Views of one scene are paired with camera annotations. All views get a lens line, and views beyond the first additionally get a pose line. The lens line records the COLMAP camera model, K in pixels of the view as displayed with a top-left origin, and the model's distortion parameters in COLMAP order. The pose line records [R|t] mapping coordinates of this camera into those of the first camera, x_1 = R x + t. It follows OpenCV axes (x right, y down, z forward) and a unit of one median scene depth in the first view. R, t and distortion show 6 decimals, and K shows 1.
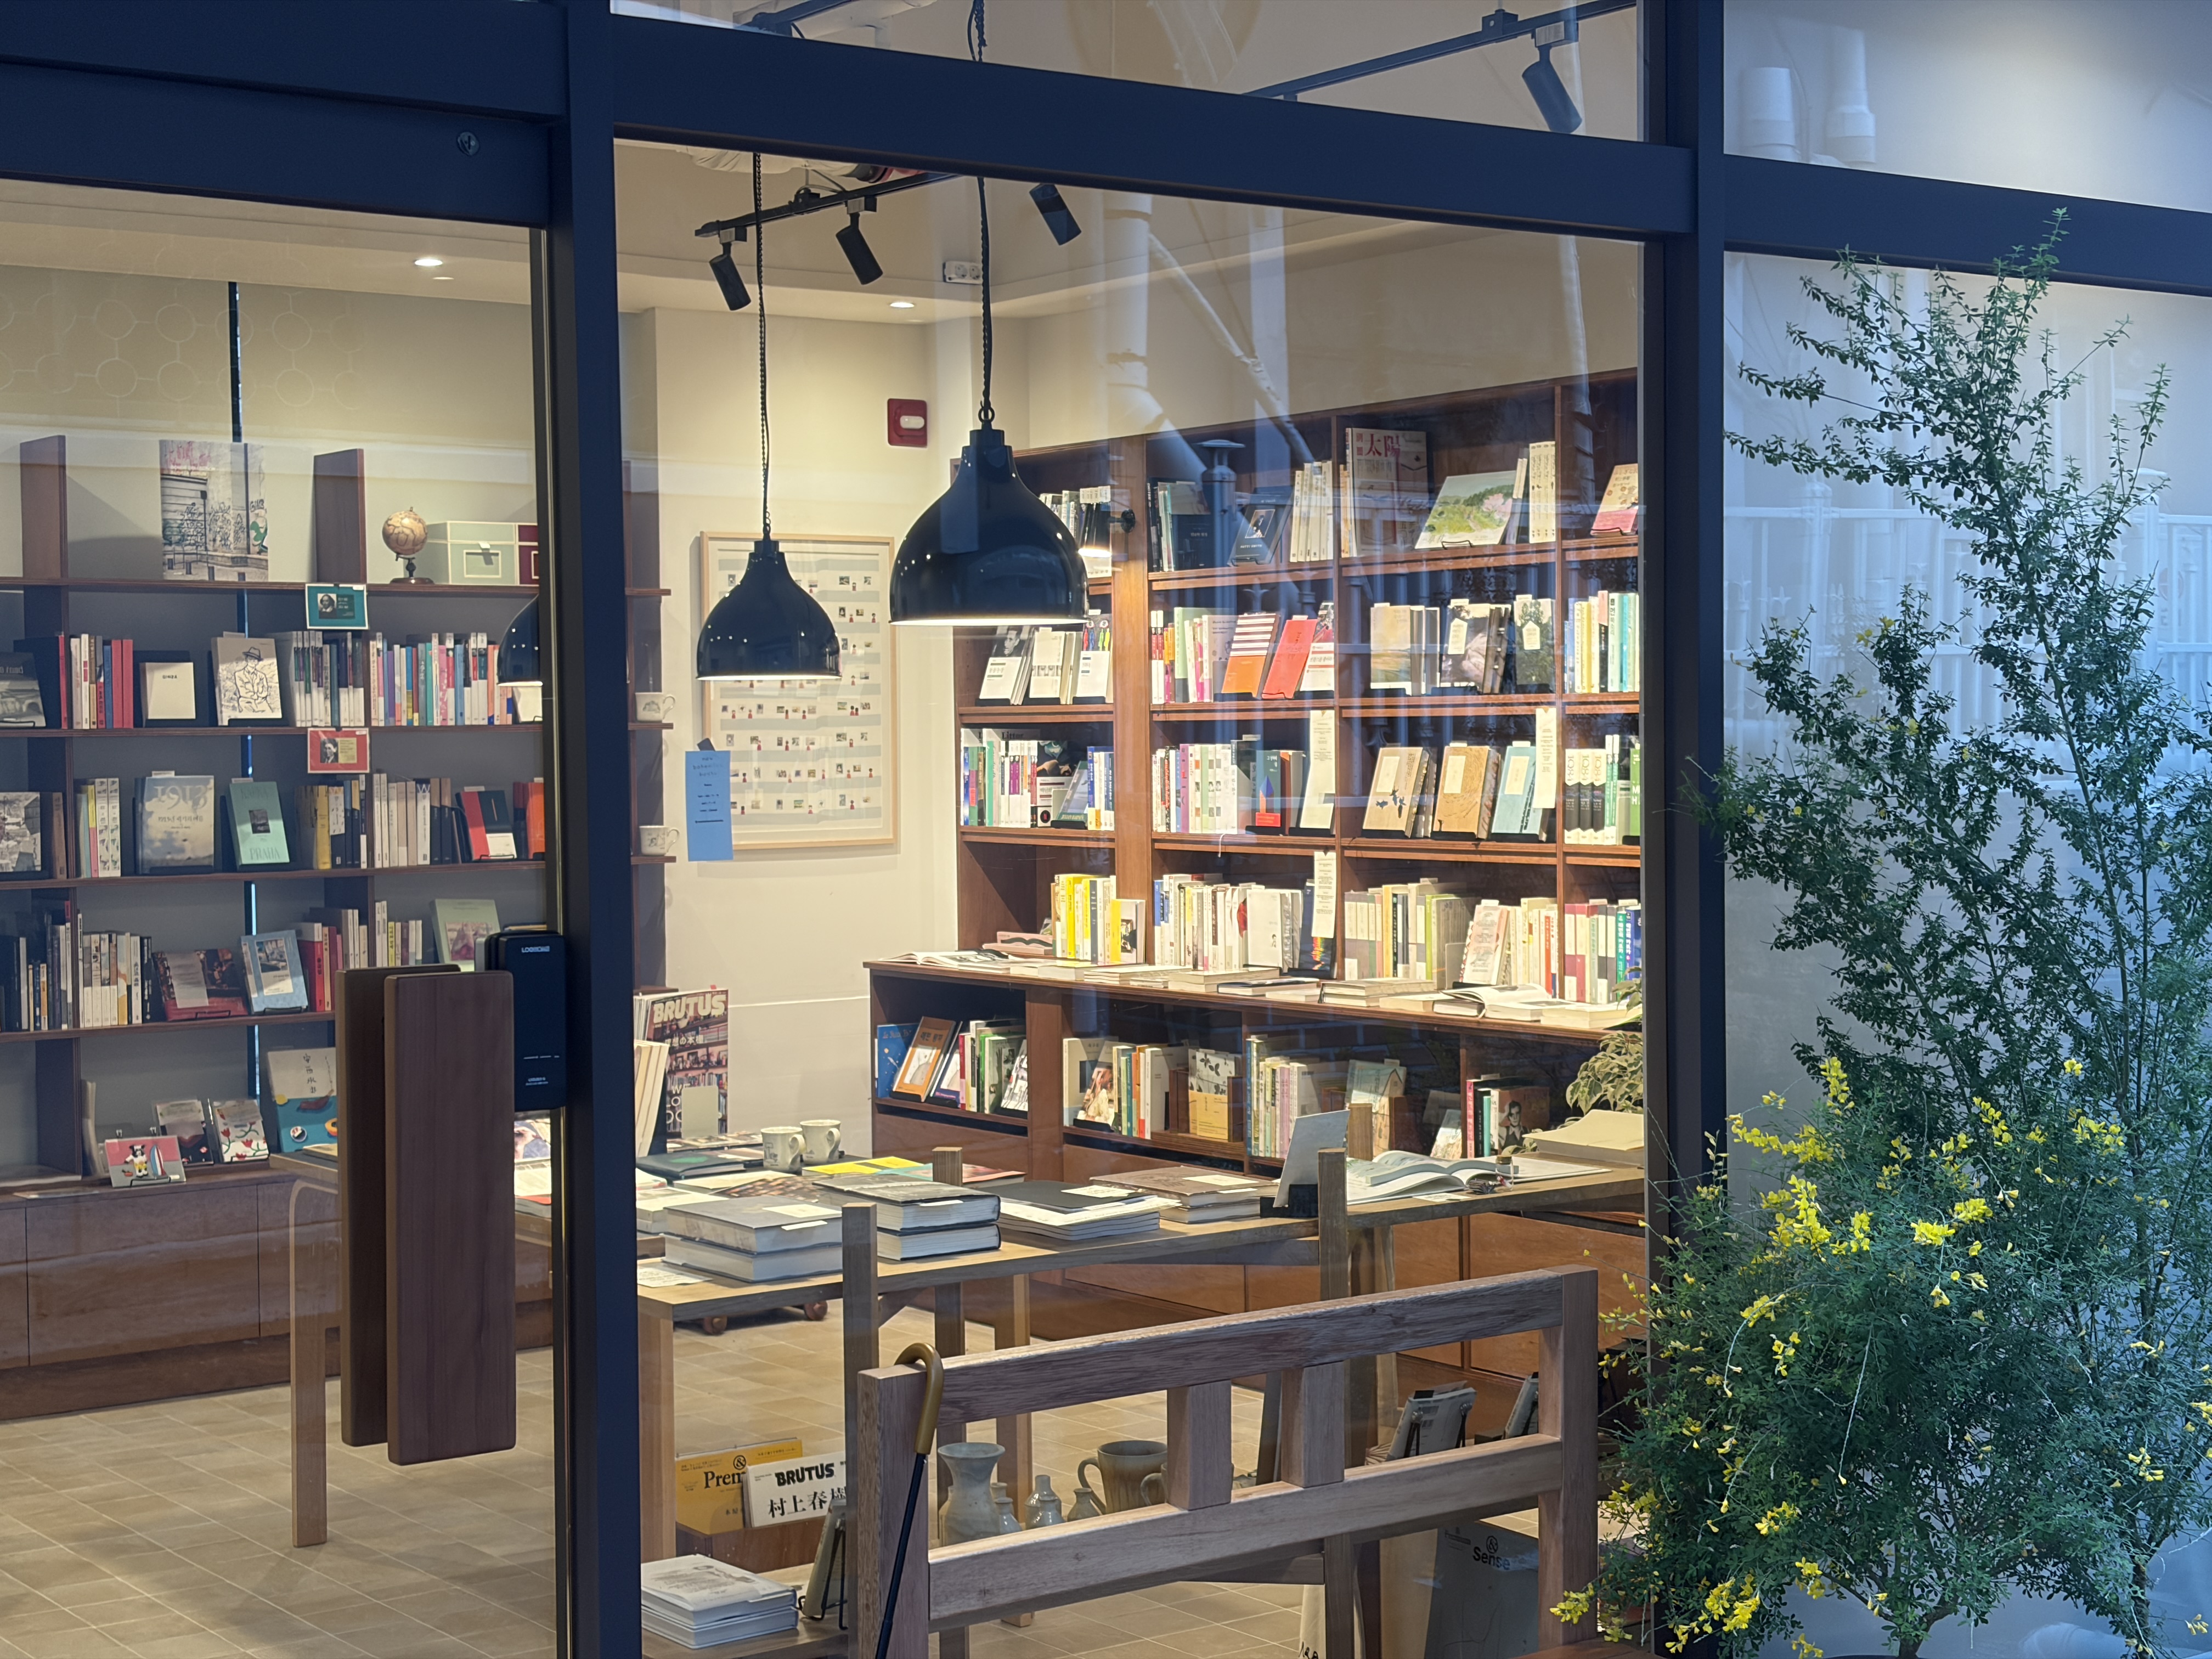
lens RADIAL K [[3321.7, 0, 1106.0], [0, 3321.7, 829.5], [0, 0, 1]] dist [0.243002, -0.888205]
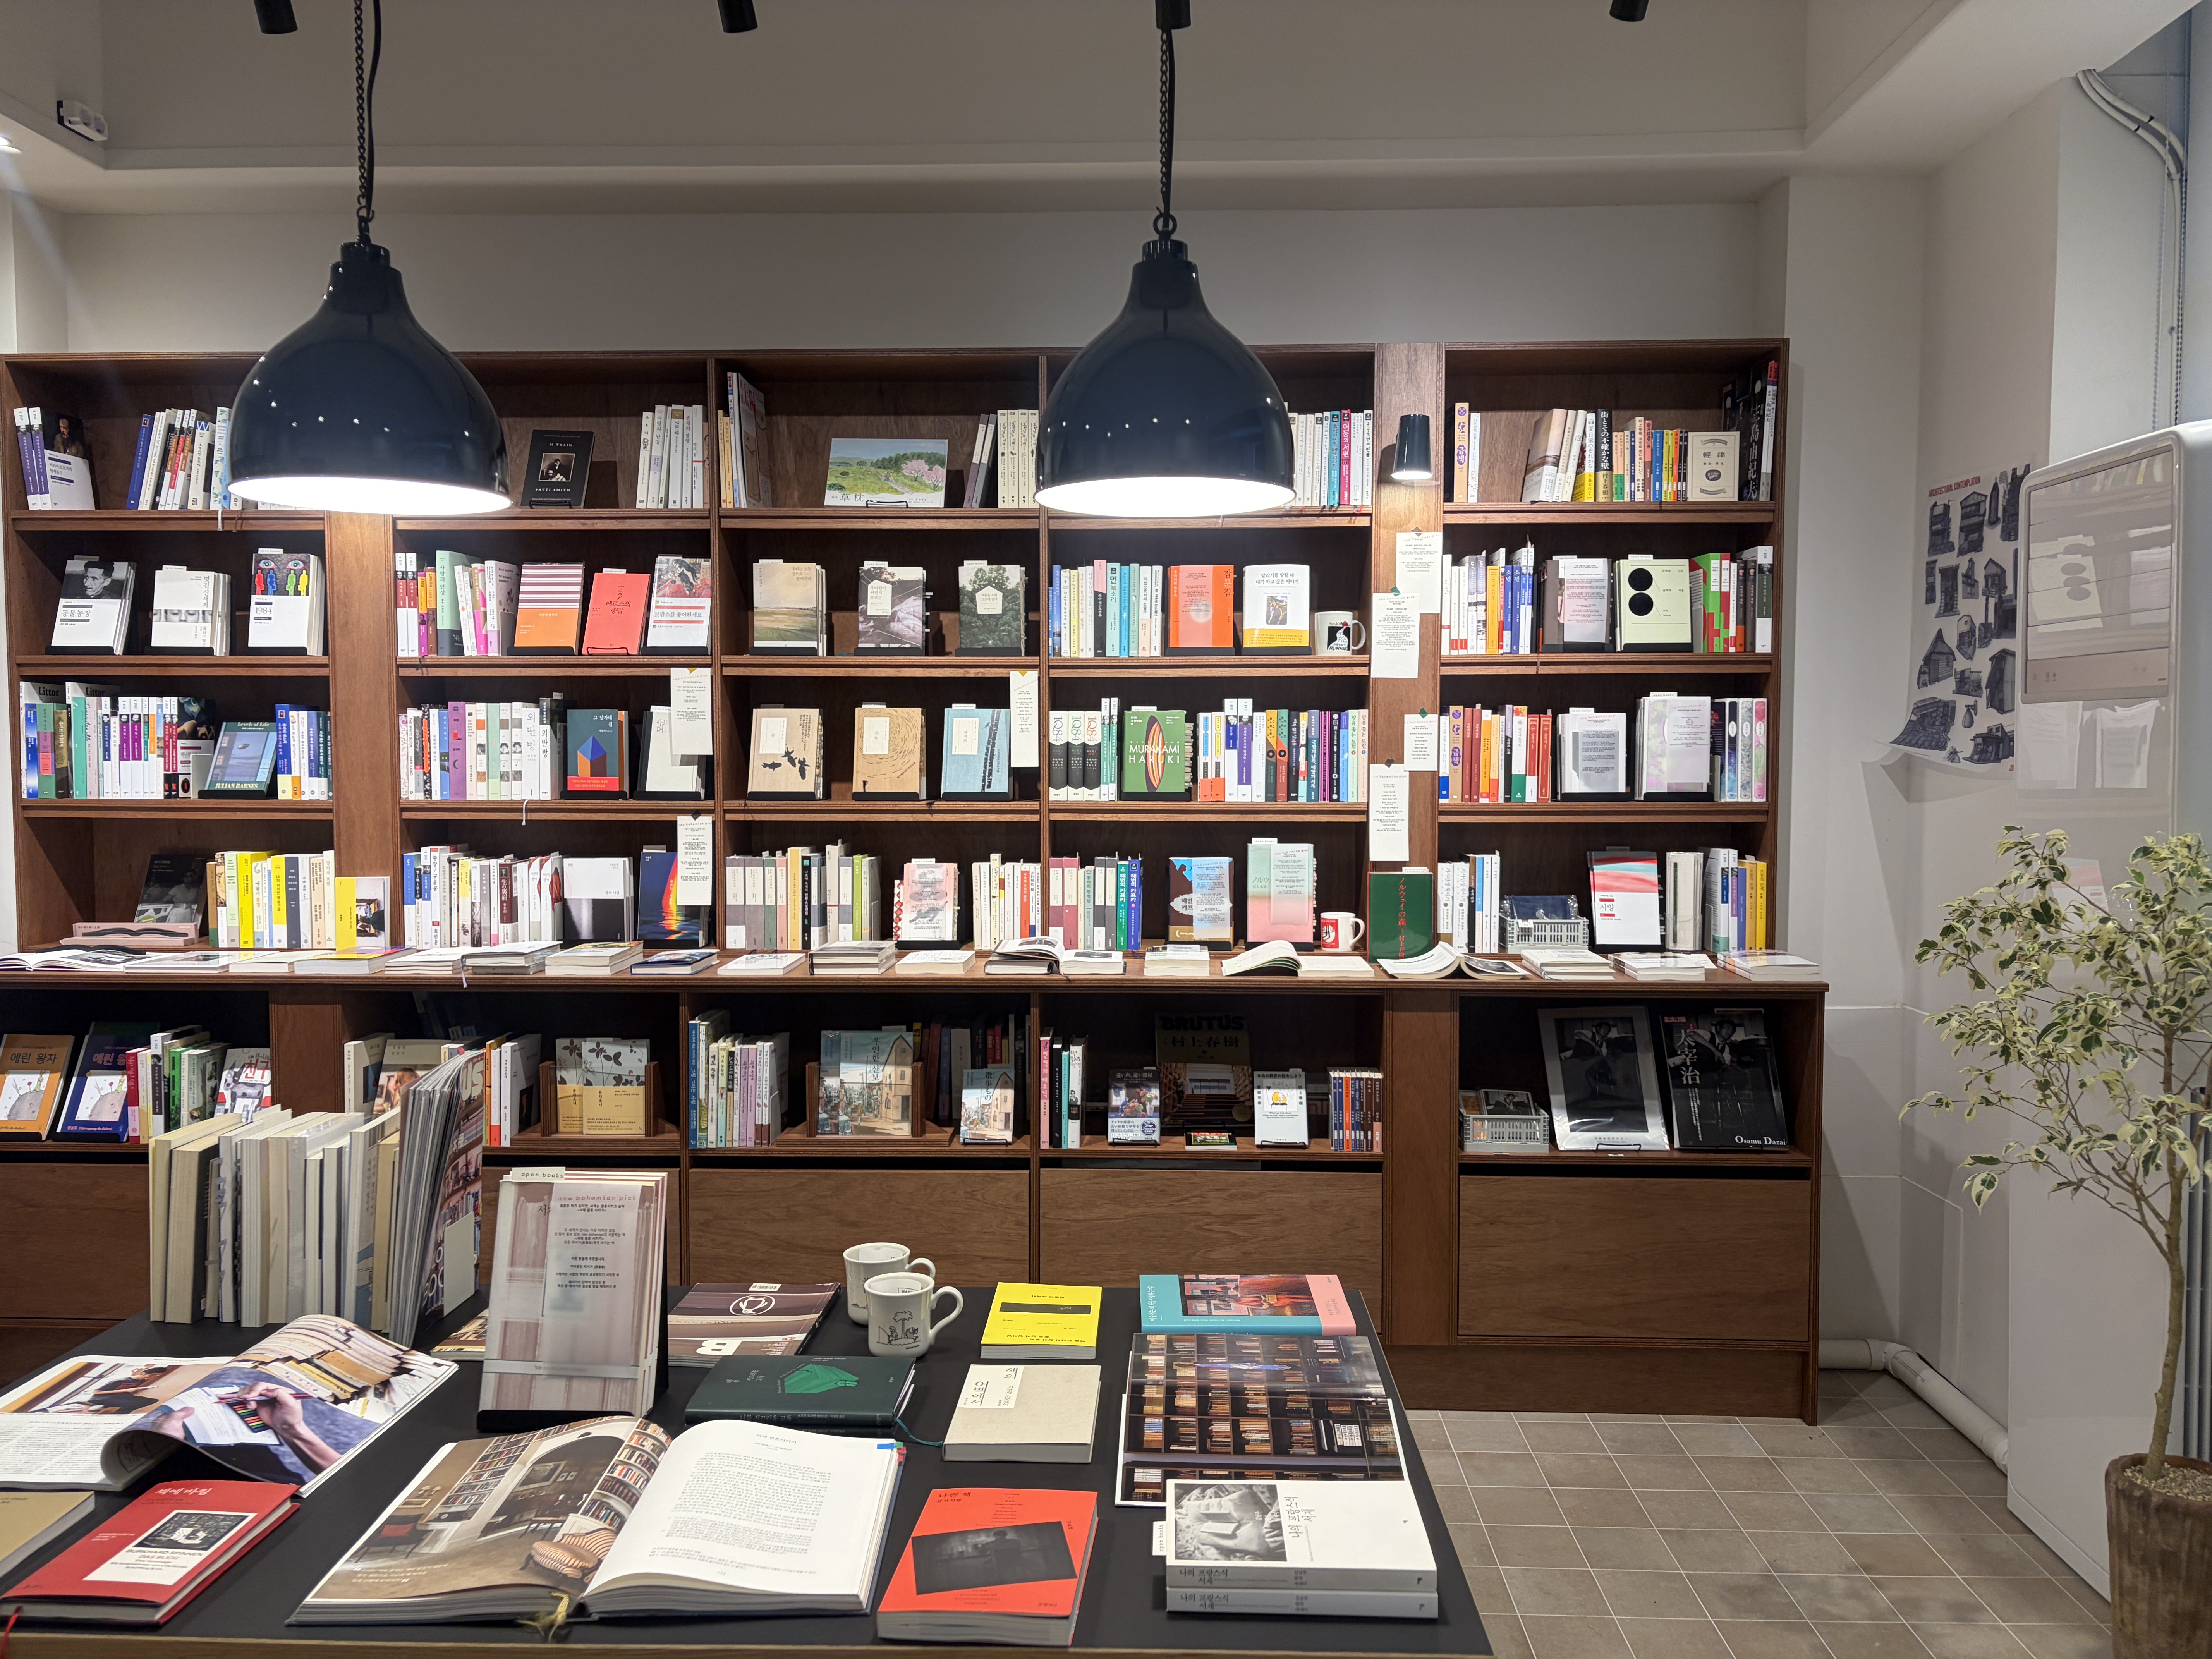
lens RADIAL K [[1649.6, 0, 1109.6], [0, 1649.6, 835.1], [0, 0, 1]] dist [0.047233, -0.043068]
pose [[0.615878, -0.028283, 0.787333, -0.227453], [0.015695, 0.999598, 0.023631, 0.002600], [-0.787685, -0.002197, 0.616074, 0.588027]]
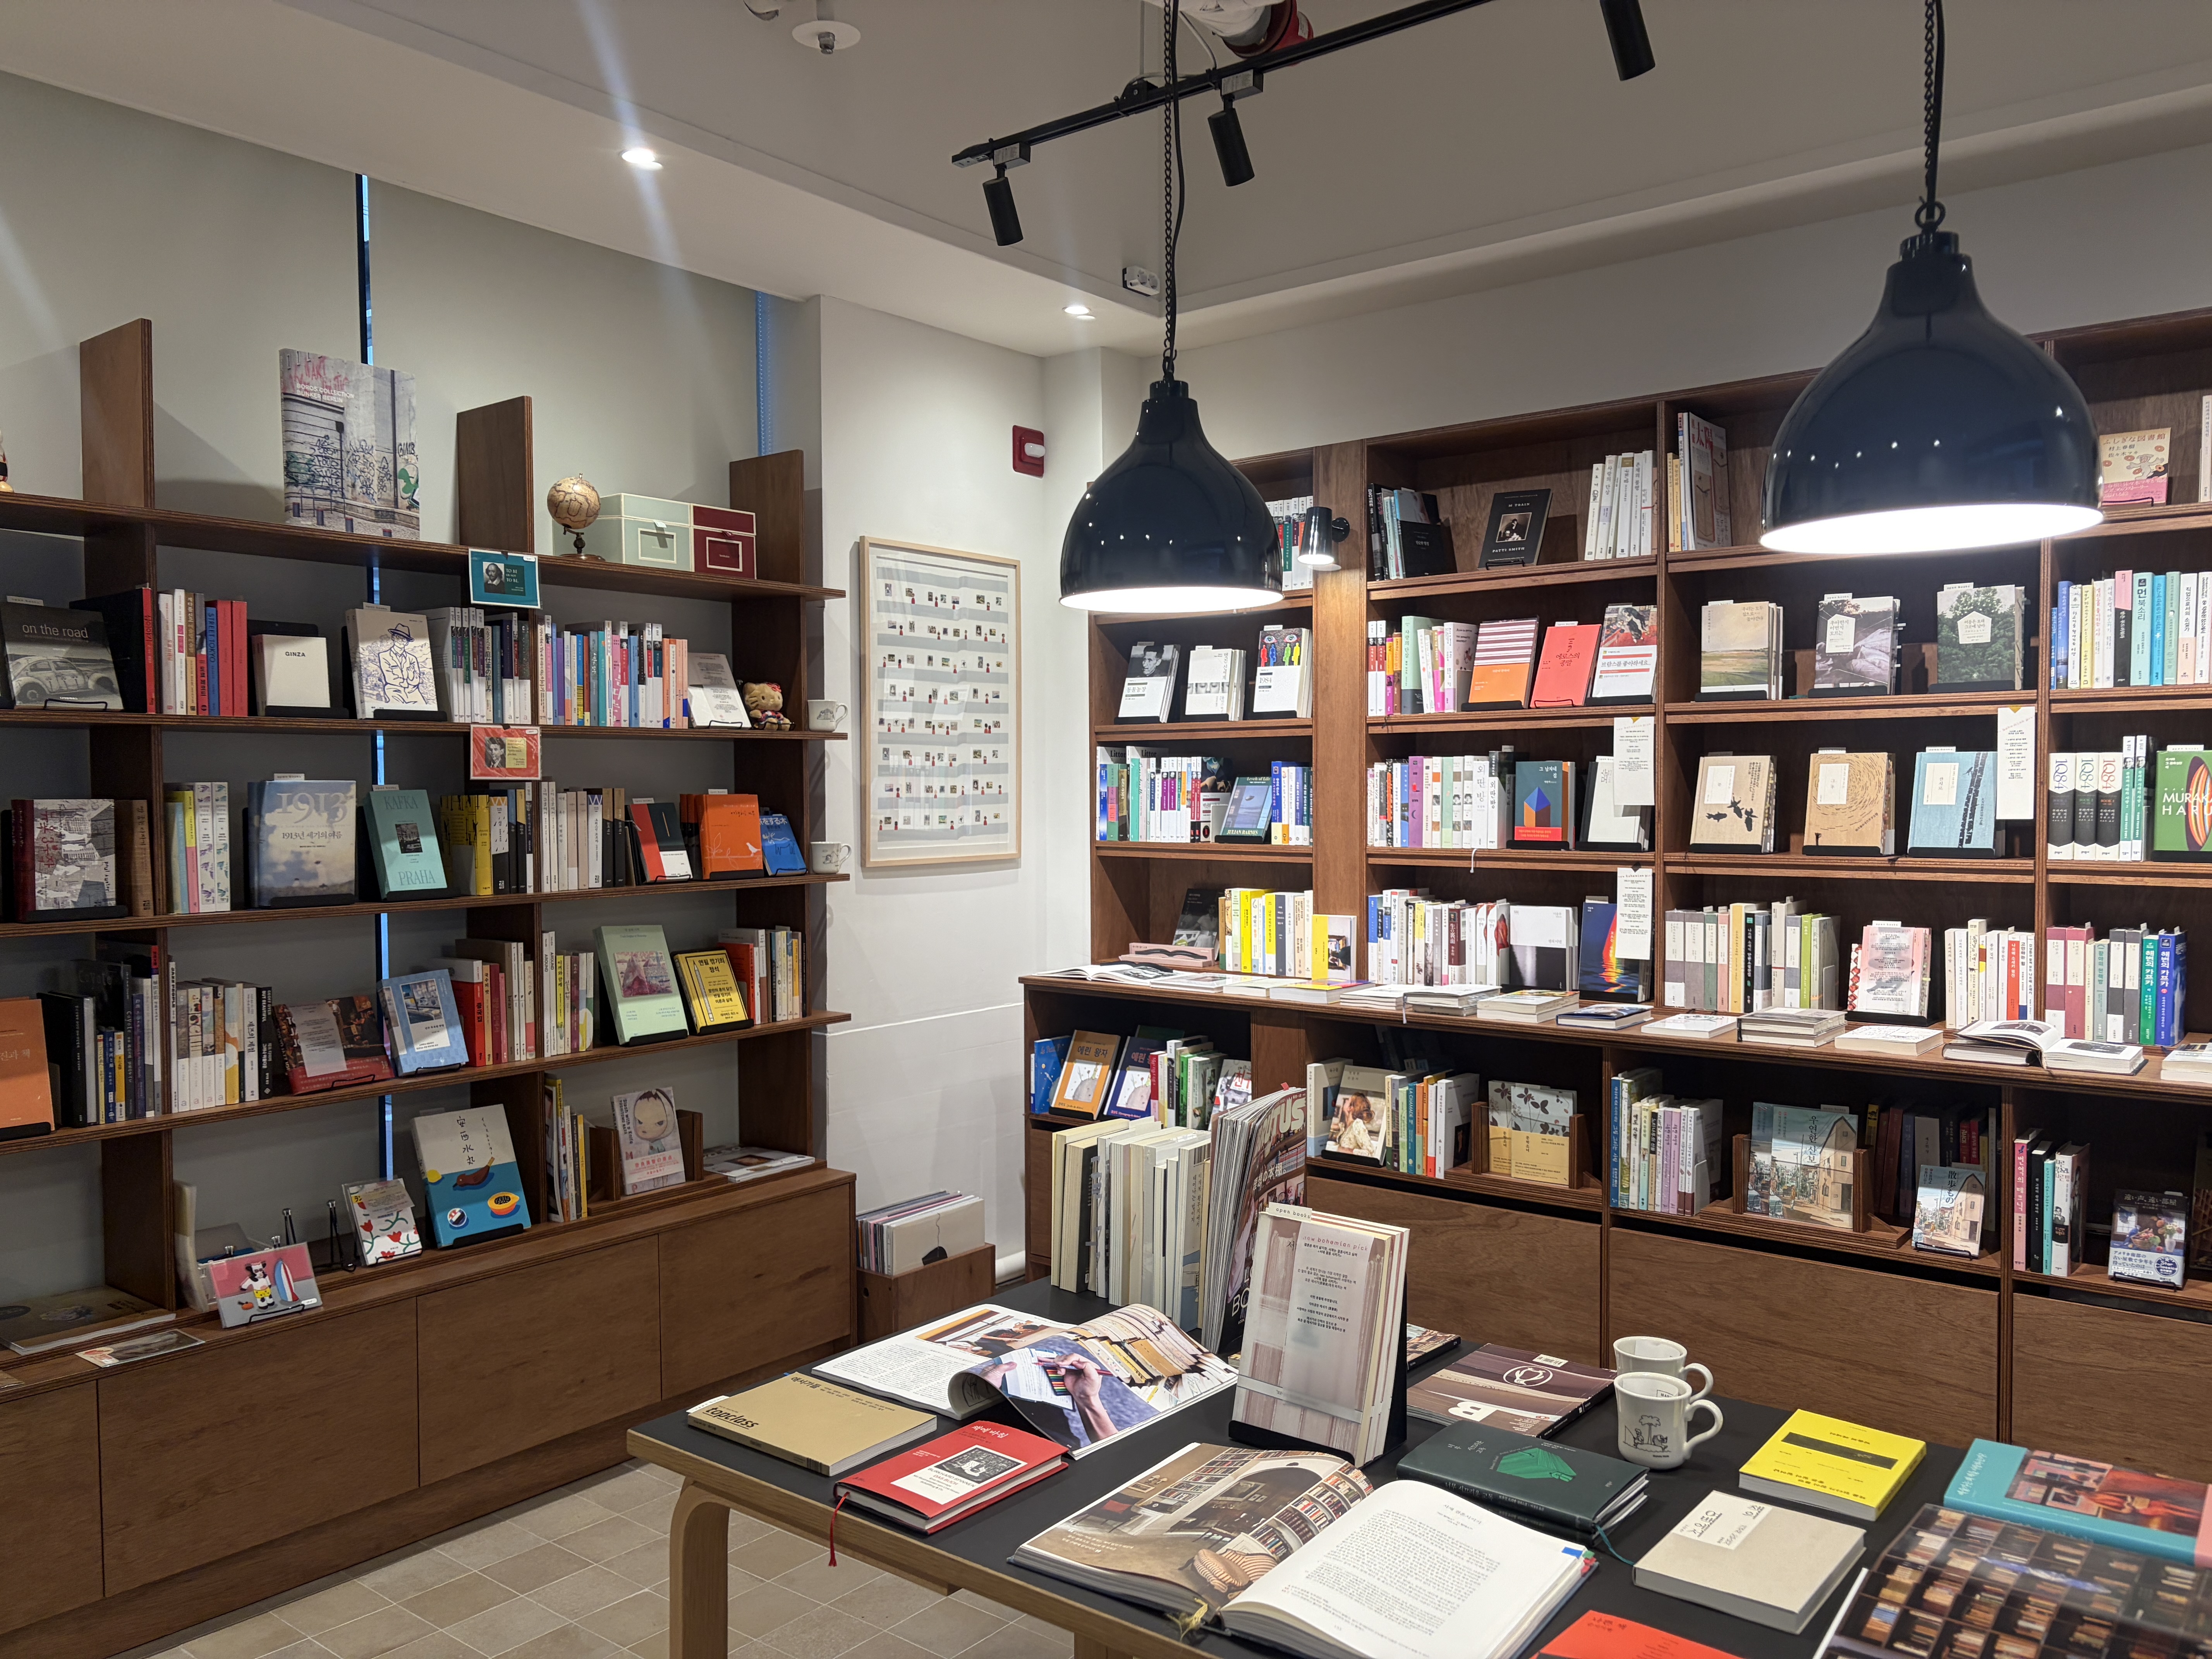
lens RADIAL K [[1649.6, 0, 1109.6], [0, 1649.6, 835.1], [0, 0, 1]] dist [0.047233, -0.043068]
pose [[0.964044, -0.001712, 0.265736, -0.194193], [0.002789, 0.999989, -0.003675, -0.001250], [-0.265727, 0.004284, 0.964039, 0.564265]]
